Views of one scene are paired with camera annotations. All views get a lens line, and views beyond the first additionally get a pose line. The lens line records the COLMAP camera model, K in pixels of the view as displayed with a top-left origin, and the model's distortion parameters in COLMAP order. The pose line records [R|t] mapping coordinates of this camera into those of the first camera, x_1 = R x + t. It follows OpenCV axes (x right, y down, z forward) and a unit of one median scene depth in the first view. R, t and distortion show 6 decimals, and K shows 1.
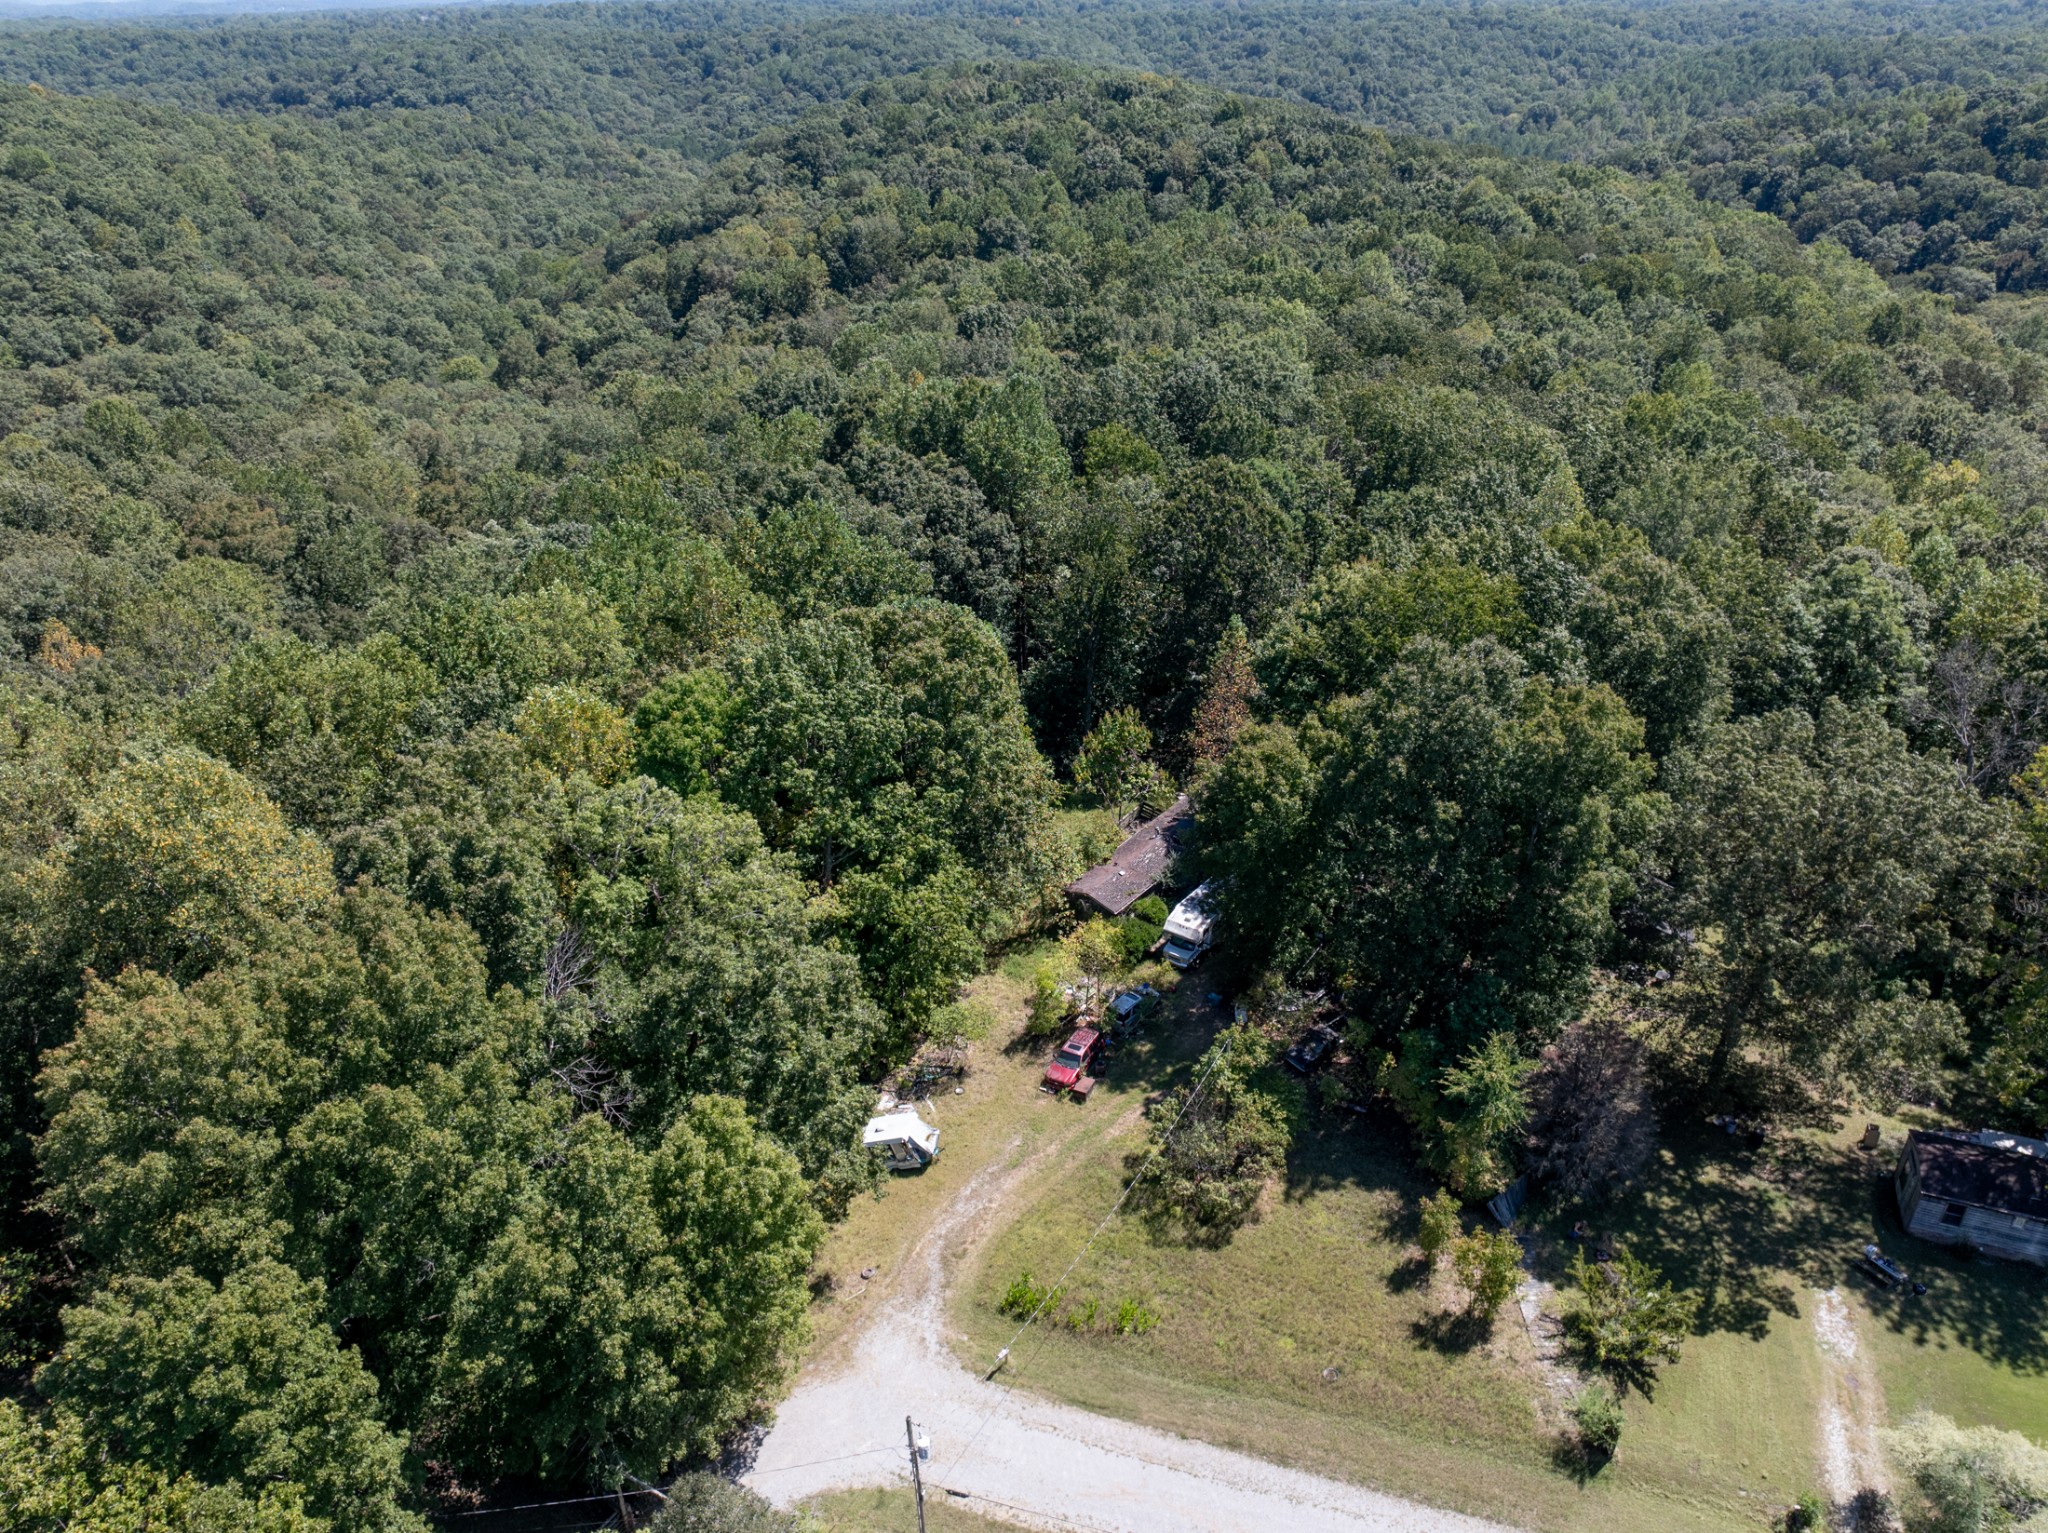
lens RADIAL K [[1437.4, 0, 1032.7], [0, 1437.4, 770.7], [0, 0, 1]] dist [-0.056666, 0.028701]
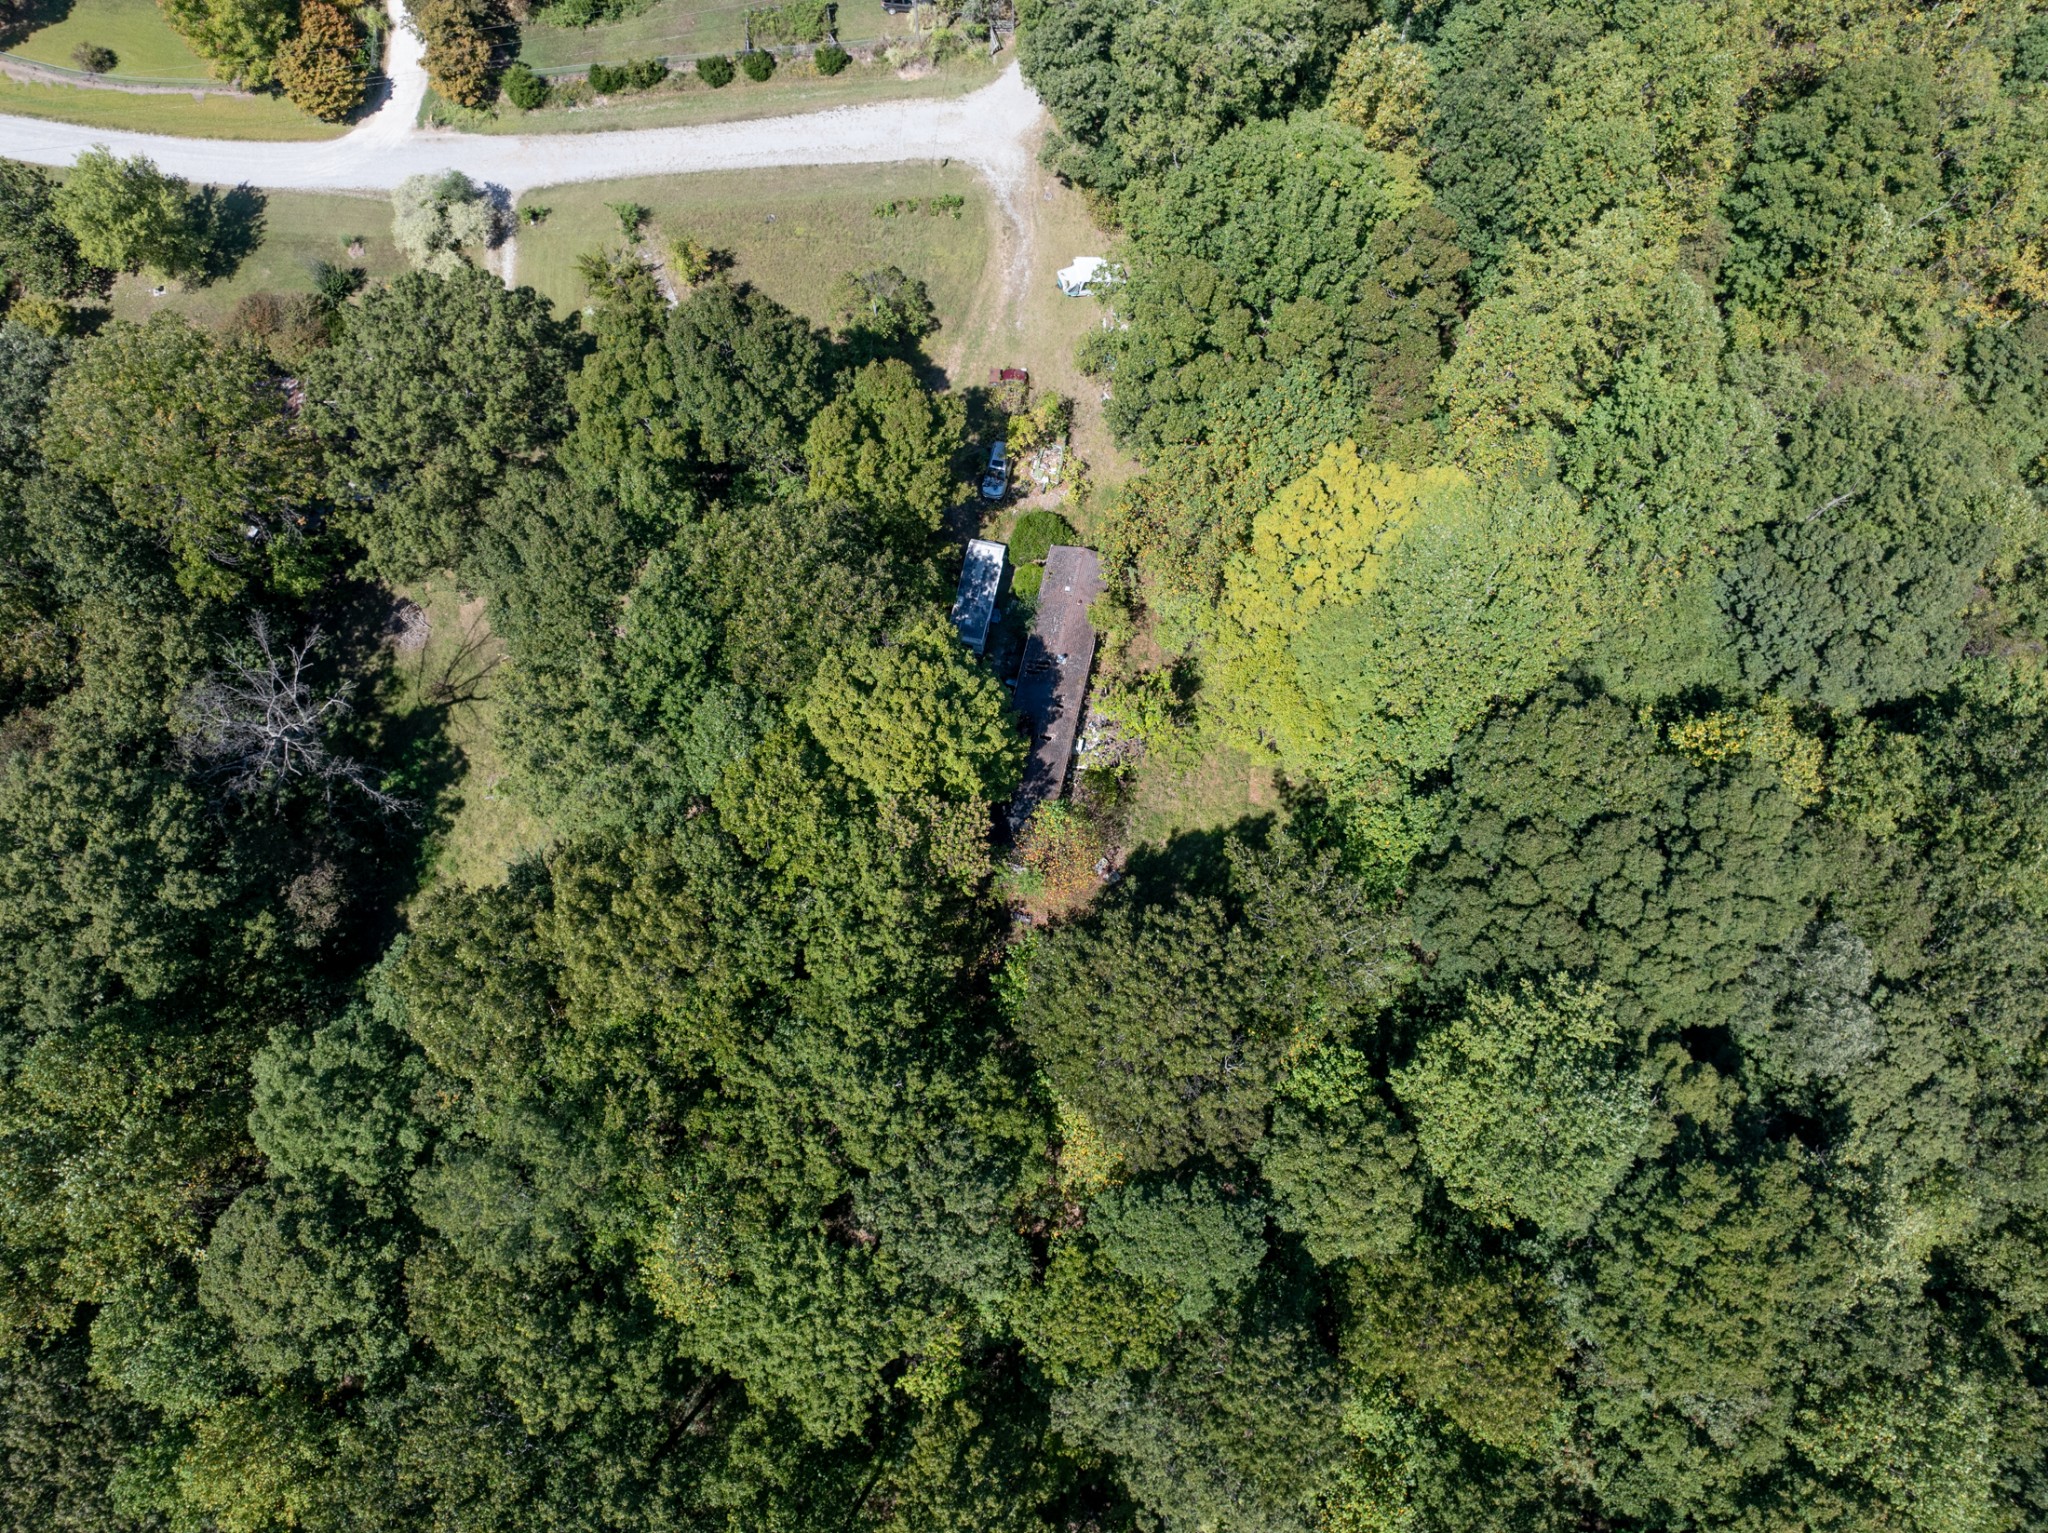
lens RADIAL K [[1437.4, 0, 1022.0], [0, 1437.4, 767.1], [0, 0, 1]] dist [-0.056666, 0.028701]
pose [[-0.904973, 0.409449, -0.115650, 0.320865], [-0.194530, -0.156442, 0.968341, -1.152989], [0.378394, 0.898820, 0.221226, 1.040745]]
